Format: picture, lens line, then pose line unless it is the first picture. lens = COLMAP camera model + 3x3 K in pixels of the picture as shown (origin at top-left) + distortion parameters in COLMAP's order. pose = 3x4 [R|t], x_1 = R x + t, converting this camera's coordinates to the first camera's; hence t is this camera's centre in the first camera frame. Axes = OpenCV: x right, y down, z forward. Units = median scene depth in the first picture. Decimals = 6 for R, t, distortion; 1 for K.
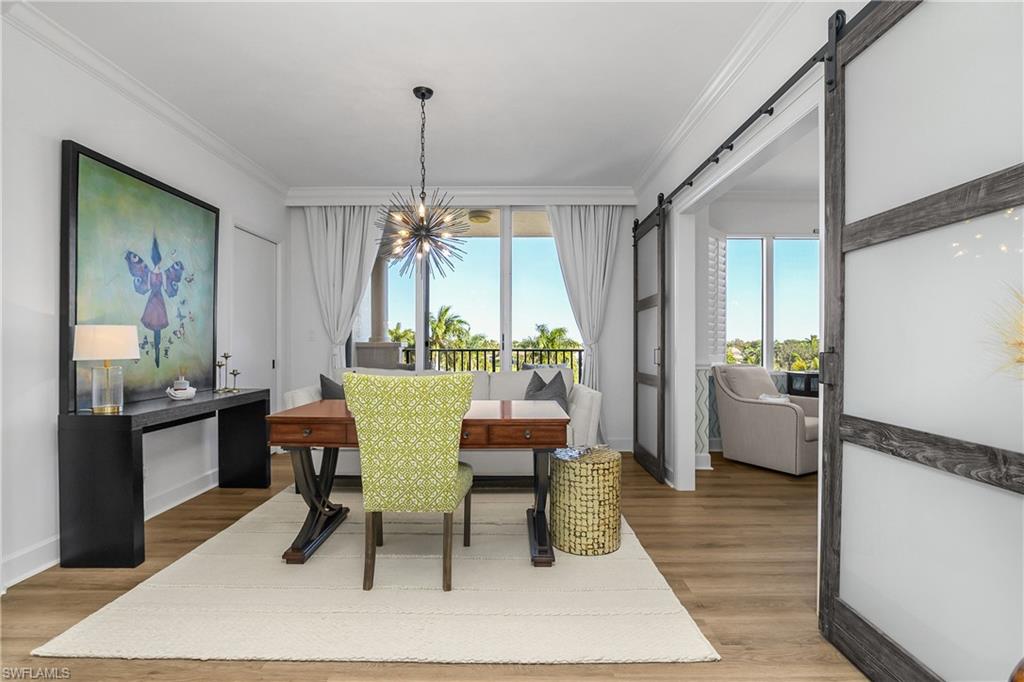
lens RADIAL K [[503.5, 0, 513.6], [0, 503.5, 344.8], [0, 0, 1]] dist [-0.018251, 0.000669]
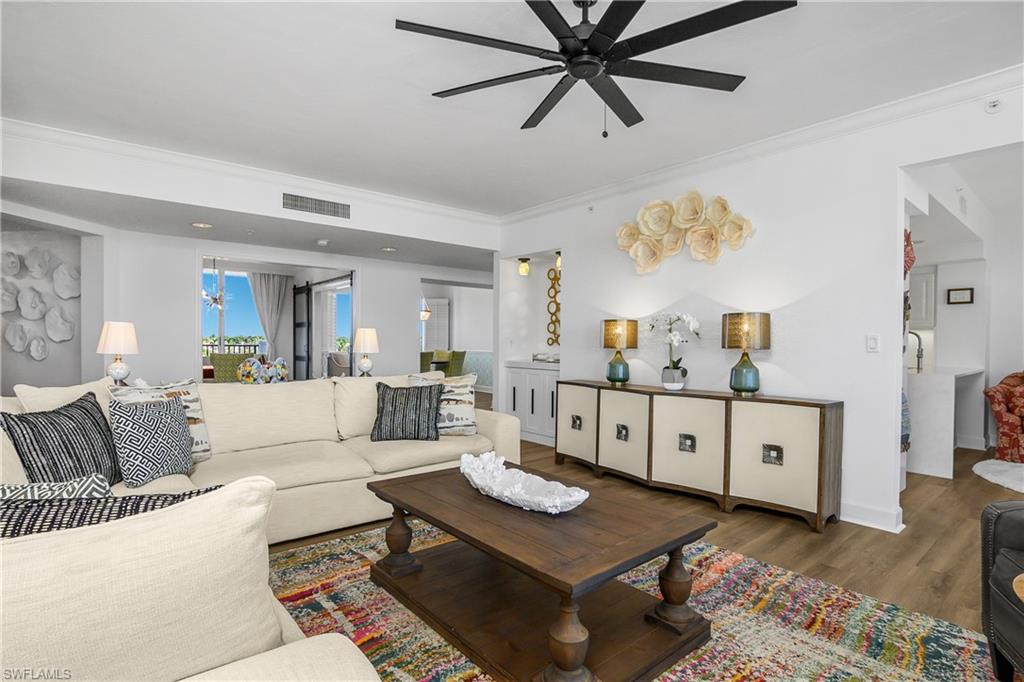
lens RADIAL K [[503.5, 0, 513.6], [0, 503.5, 344.8], [0, 0, 1]] dist [-0.018251, 0.000669]
pose [[0.756318, -0.002517, 0.654199, -0.464403], [-0.004366, 0.999951, 0.008895, -0.016565], [-0.654189, -0.009584, 0.756270, -1.272731]]
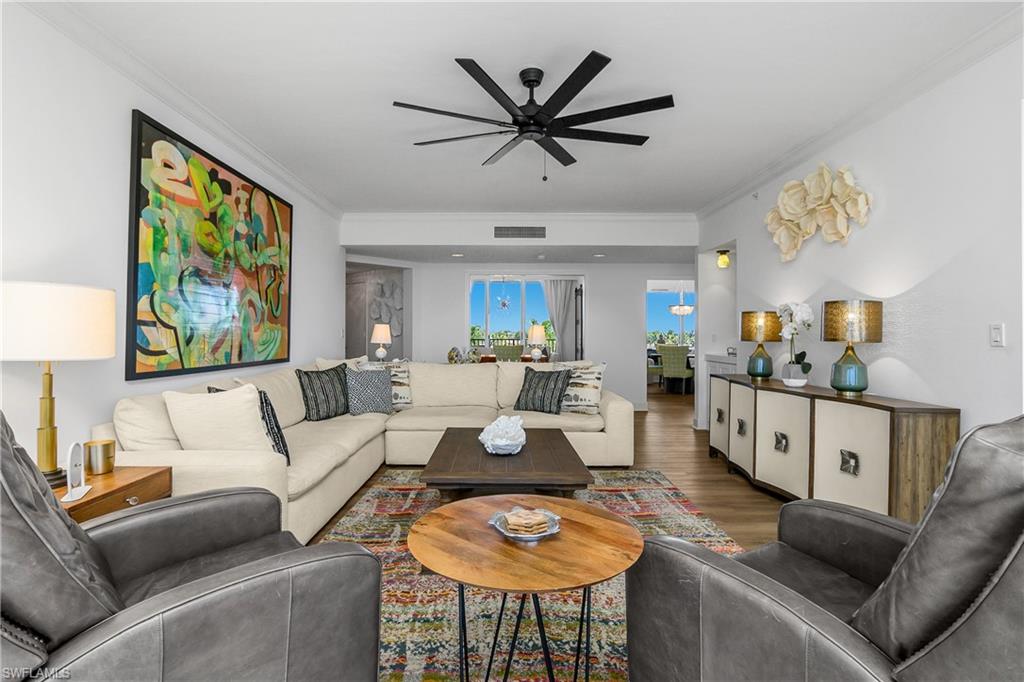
lens RADIAL K [[516.3, 0, 510.6], [0, 516.3, 328.5], [0, 0, 1]] dist [-0.017969, -0.000107]
pose [[0.999788, -0.001298, 0.020558, -0.137175], [0.001527, 0.999937, -0.011127, -0.016157], [-0.020542, 0.011156, 0.999727, -1.623095]]
